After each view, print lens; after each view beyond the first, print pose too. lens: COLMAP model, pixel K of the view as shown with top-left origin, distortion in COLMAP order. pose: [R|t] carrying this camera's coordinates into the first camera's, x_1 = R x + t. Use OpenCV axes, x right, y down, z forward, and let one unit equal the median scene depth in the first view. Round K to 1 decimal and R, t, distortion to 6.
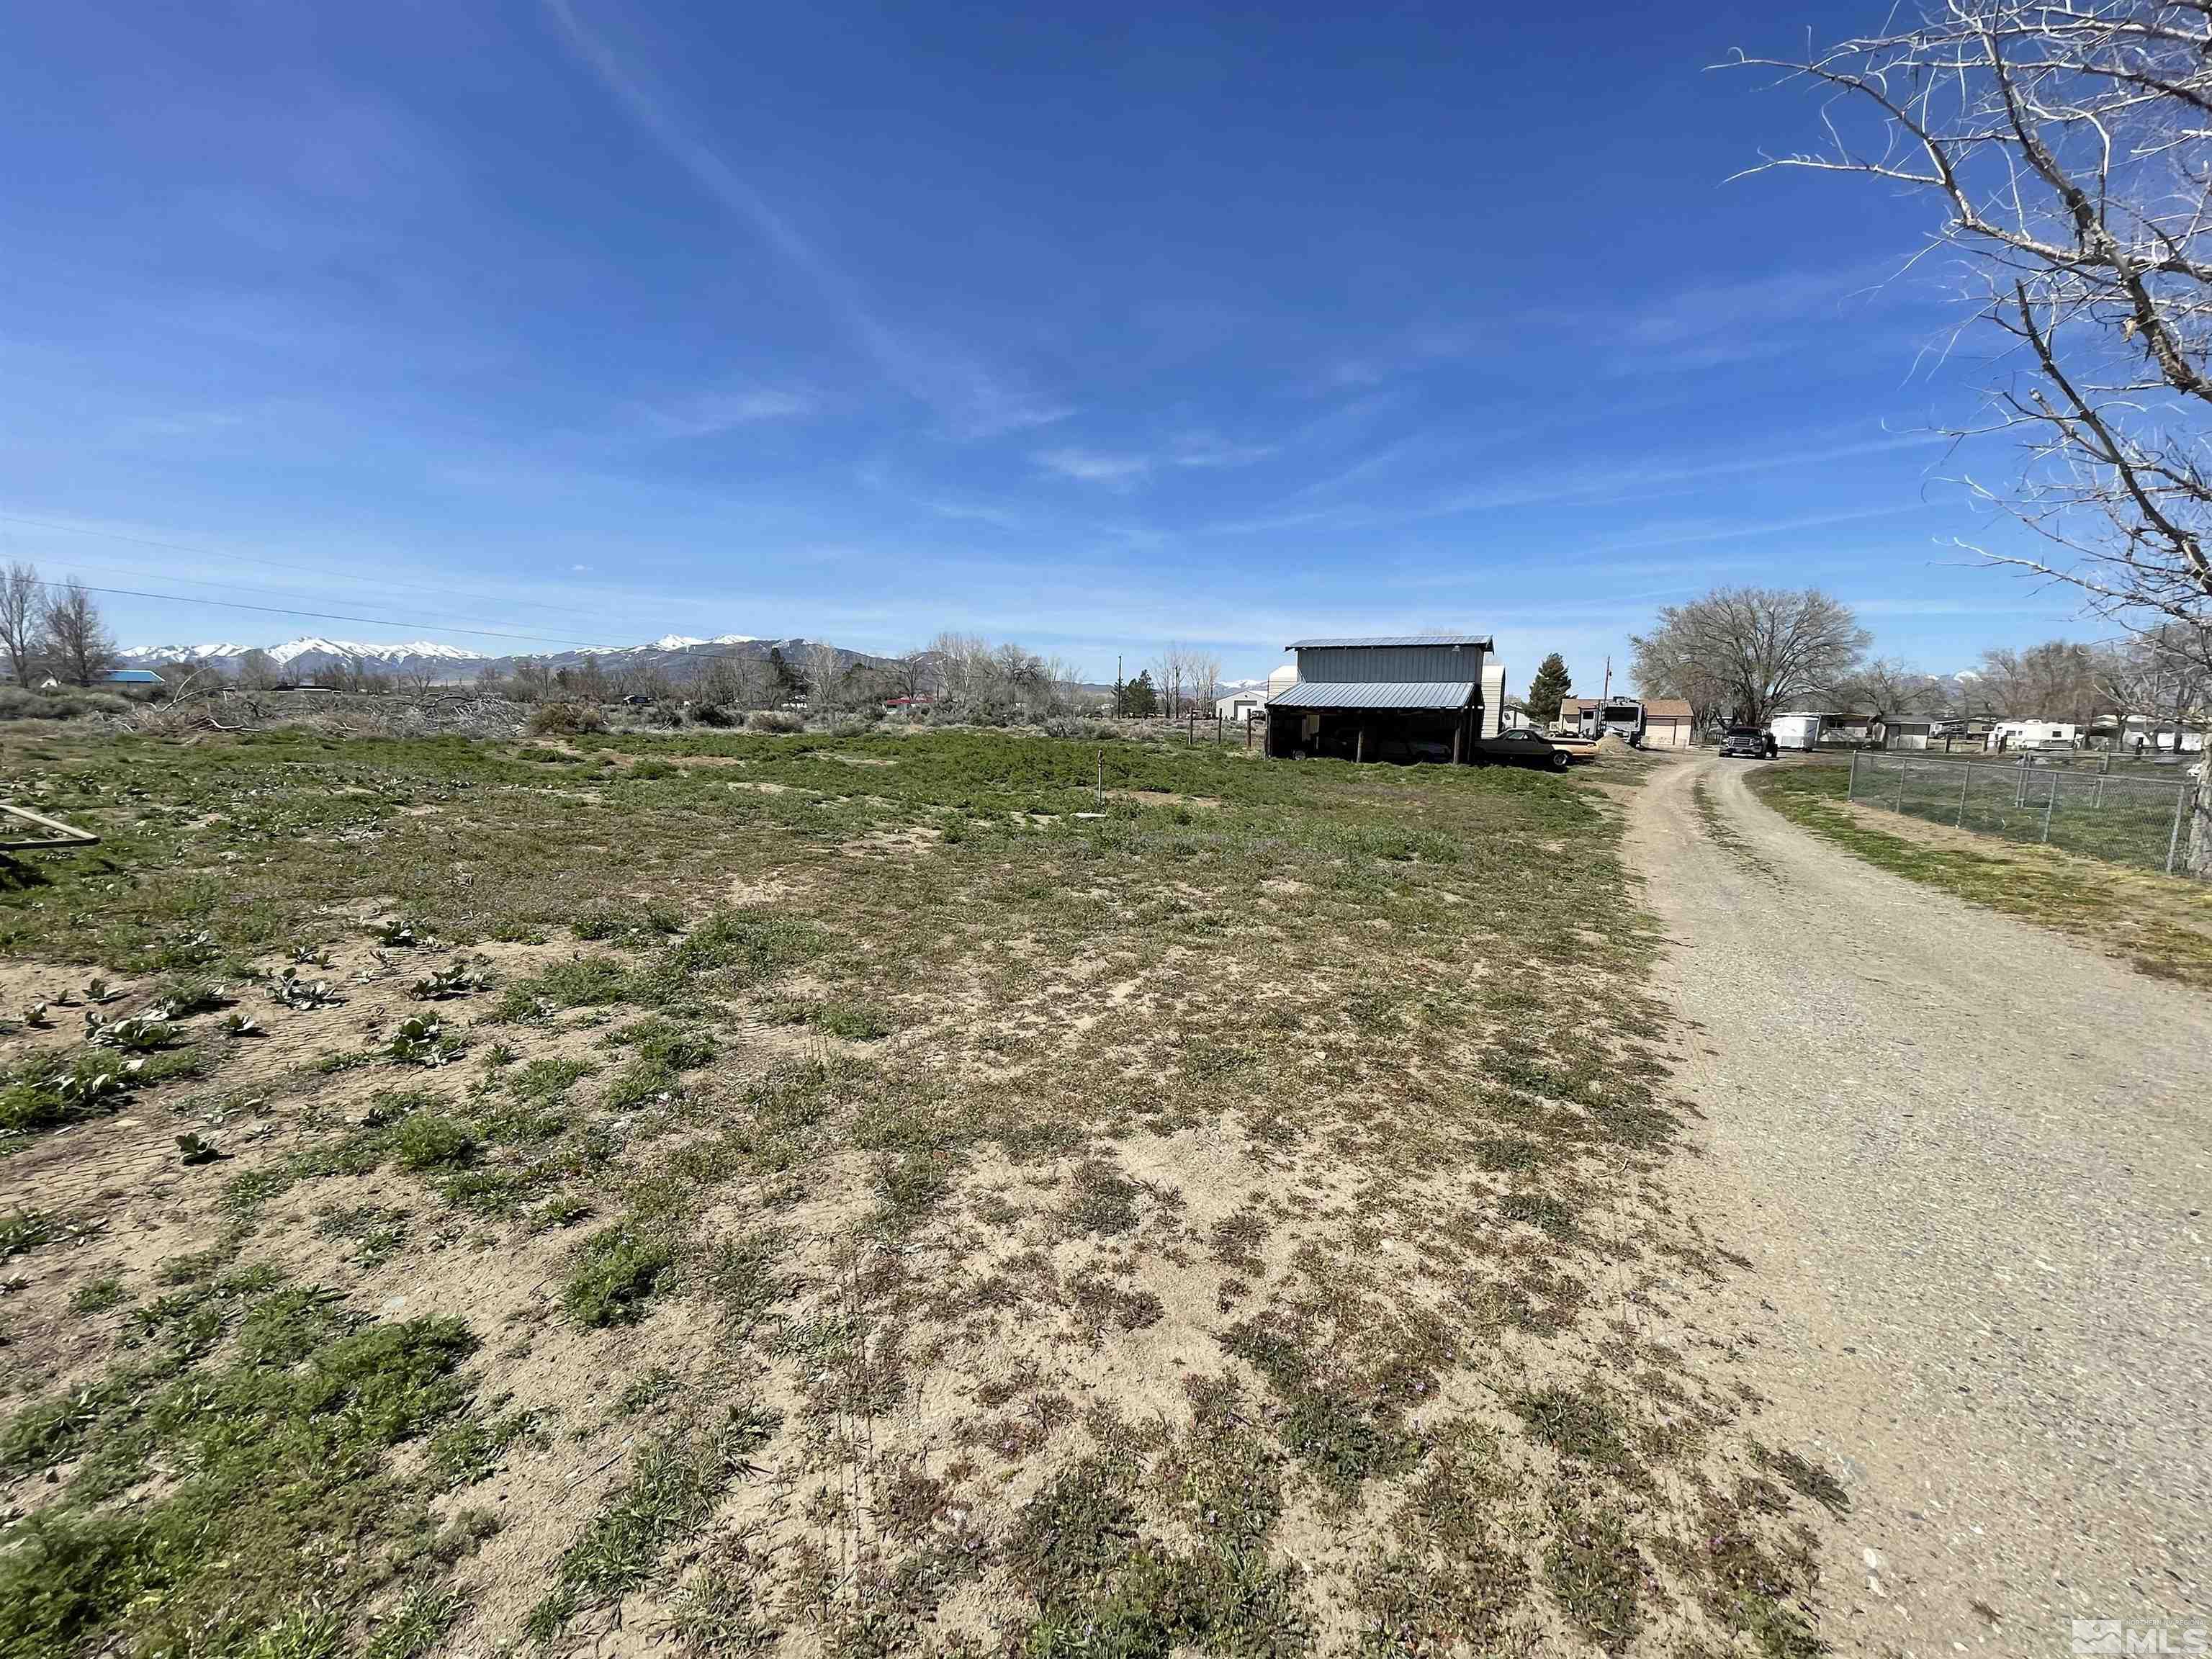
lens RADIAL K [[871.1, 0, 1097.4], [0, 871.1, 830.0], [0, 0, 1]] dist [-0.000538, -0.001183]
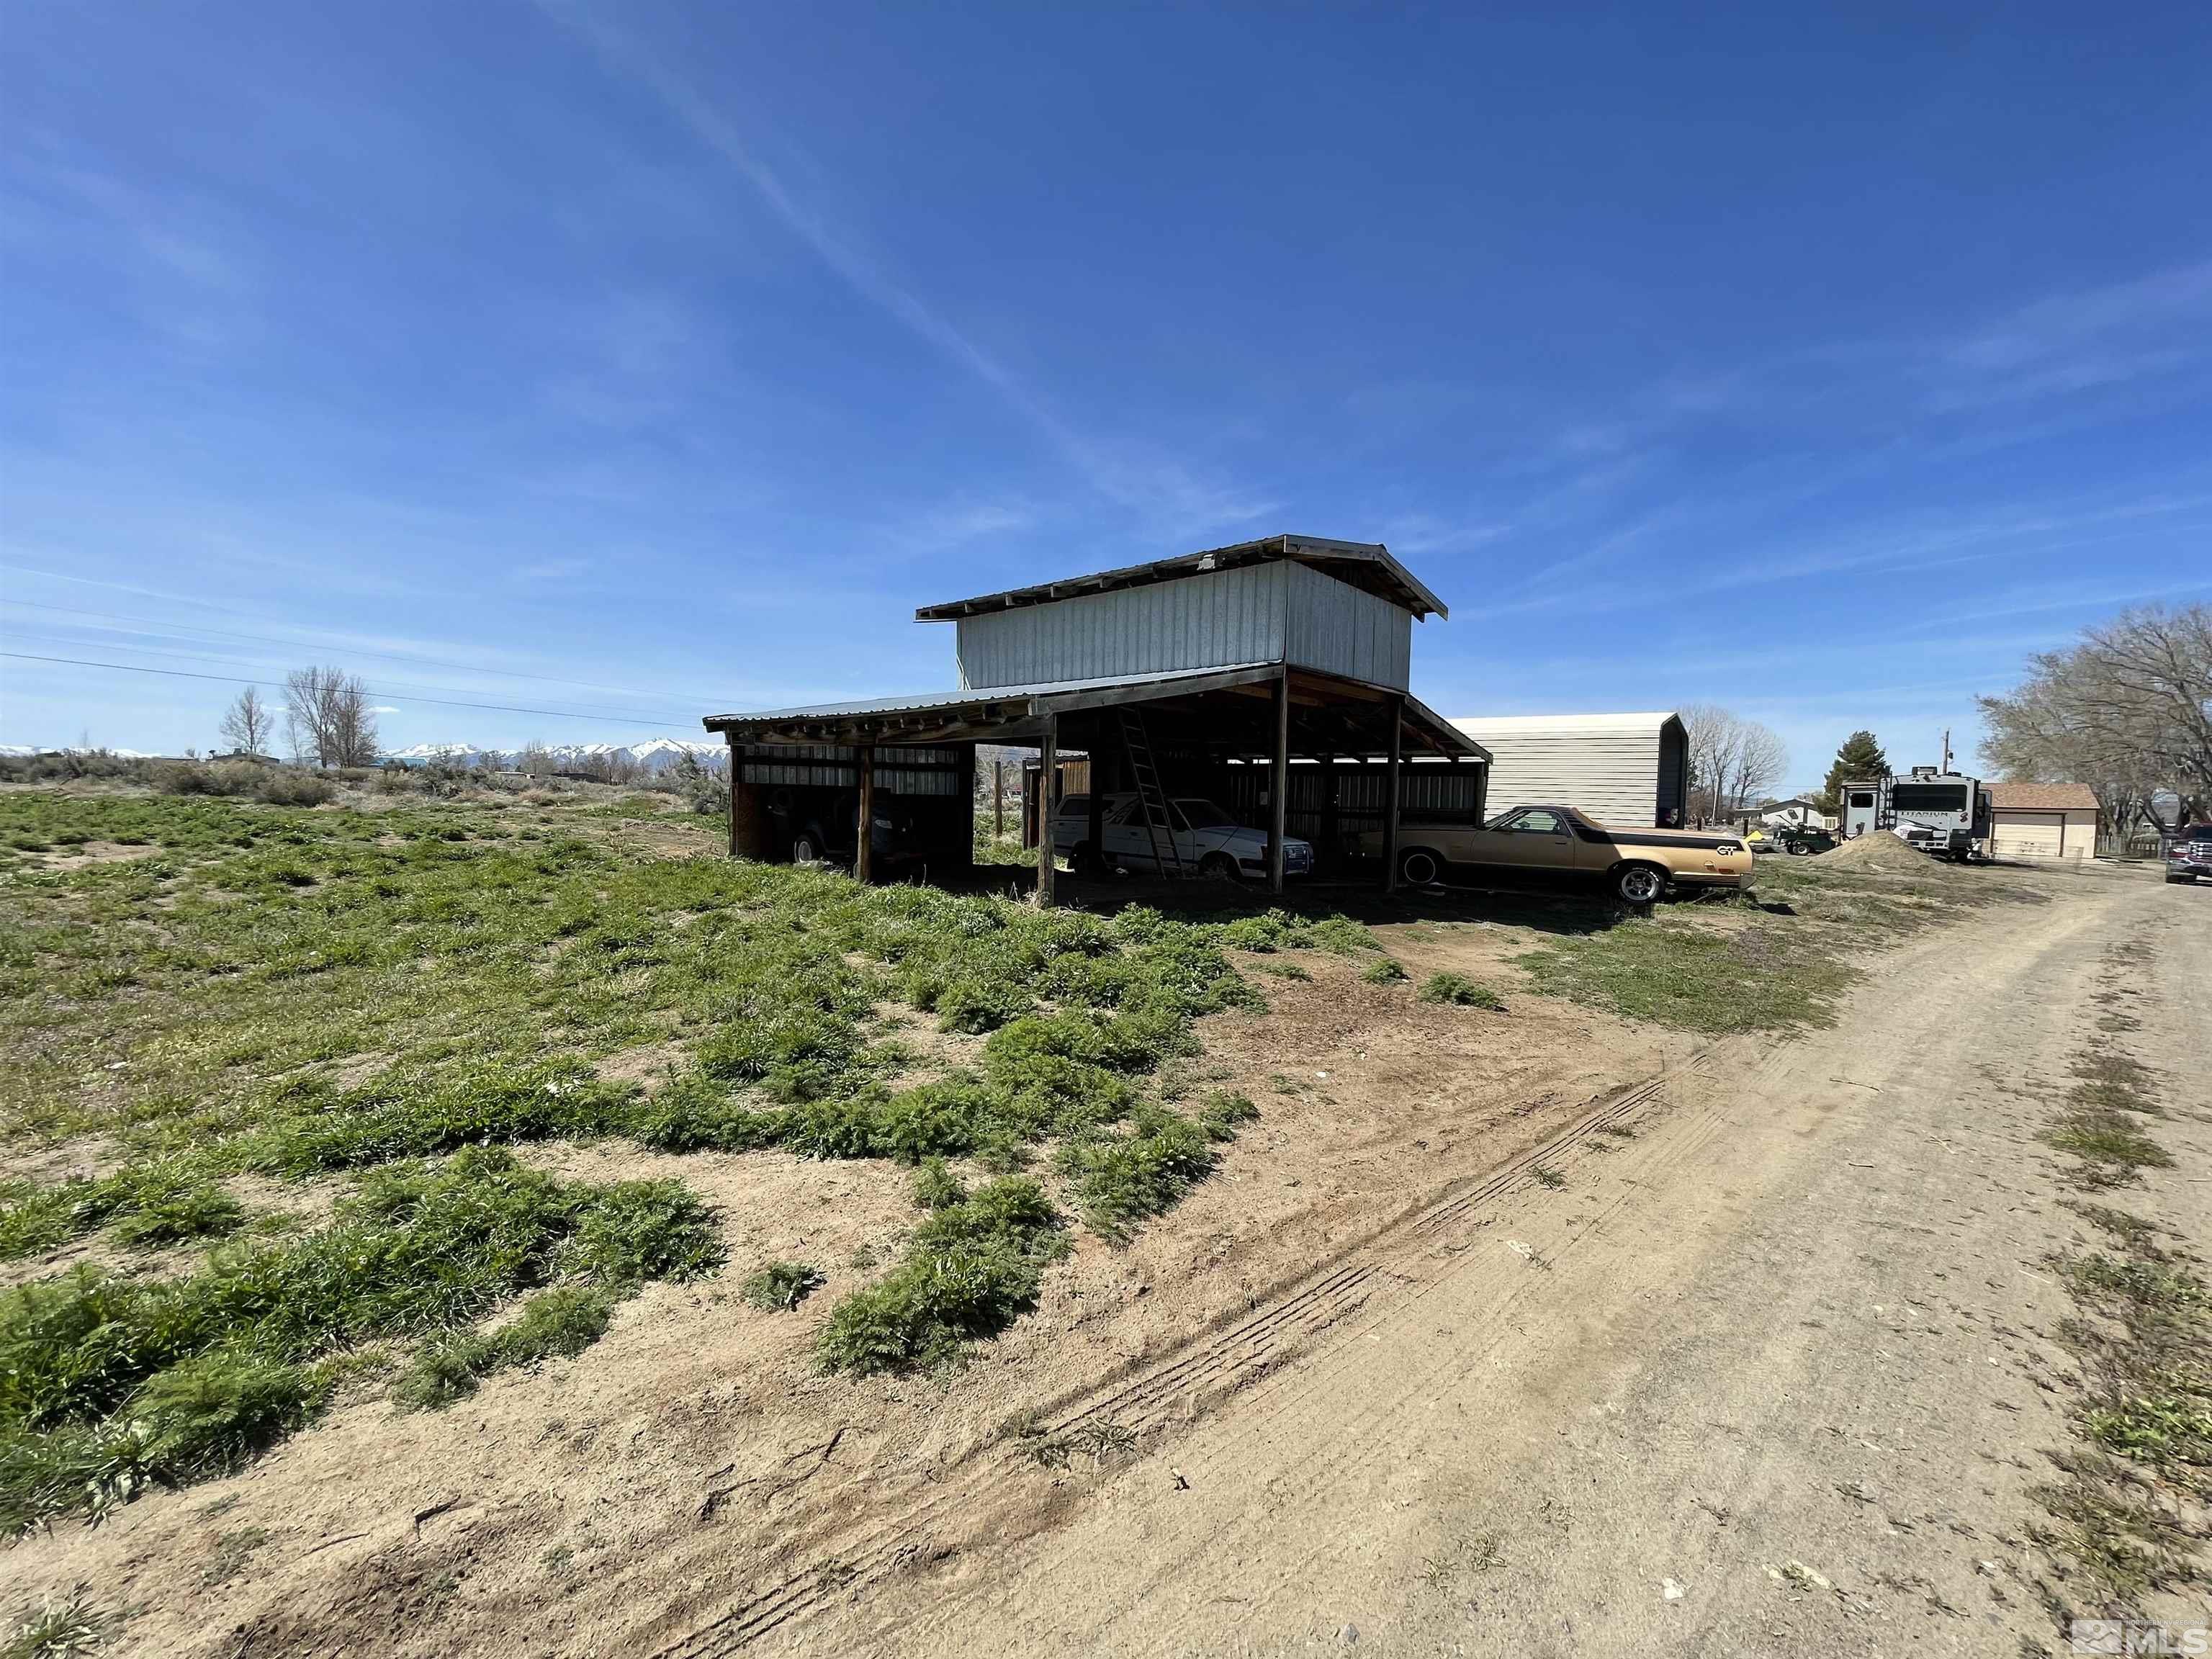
lens RADIAL K [[871.1, 0, 1089.5], [0, 871.1, 795.7], [0, 0, 1]] dist [-0.000538, -0.001183]
pose [[0.964316, 0.009210, -0.264594, 0.122933], [-0.047621, 0.989129, -0.139128, -0.017147], [0.260437, 0.146764, 0.954271, 0.176548]]
